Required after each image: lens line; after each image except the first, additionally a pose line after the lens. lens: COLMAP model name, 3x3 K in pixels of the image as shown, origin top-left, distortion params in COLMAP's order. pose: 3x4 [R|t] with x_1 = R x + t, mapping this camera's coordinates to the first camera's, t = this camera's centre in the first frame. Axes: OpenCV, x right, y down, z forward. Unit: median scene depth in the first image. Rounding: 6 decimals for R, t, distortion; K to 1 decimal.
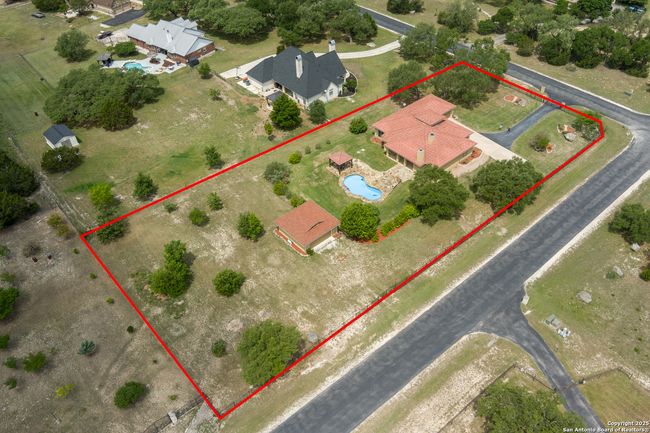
lens RADIAL K [[529.3, 0, 325.0], [0, 529.3, 216.5], [0, 0, 1]] dist [-0.067996, -0.000927]
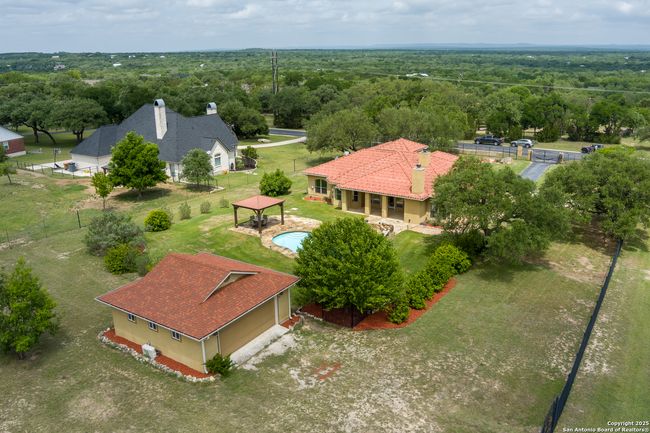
lens RADIAL K [[529.3, 0, 325.0], [0, 529.3, 216.5], [0, 0, 1]] dist [-0.067996, -0.000927]
pose [[0.963962, -0.061021, 0.258947, -0.042460], [0.165835, 0.898923, -0.405507, 0.120631], [-0.208029, 0.433836, 0.876647, 0.683076]]
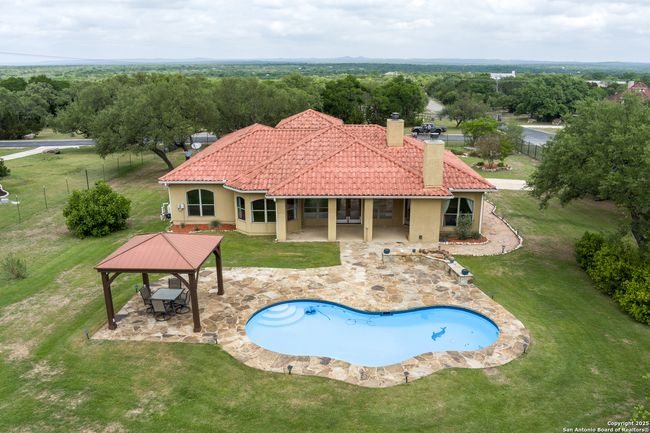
lens RADIAL K [[529.3, 0, 325.0], [0, 529.3, 216.5], [0, 0, 1]] dist [-0.067996, -0.000927]
pose [[0.663406, -0.177804, 0.726828, -0.075957], [0.490458, 0.836922, -0.242925, -0.058047], [-0.565105, 0.517636, 0.642424, 0.996618]]
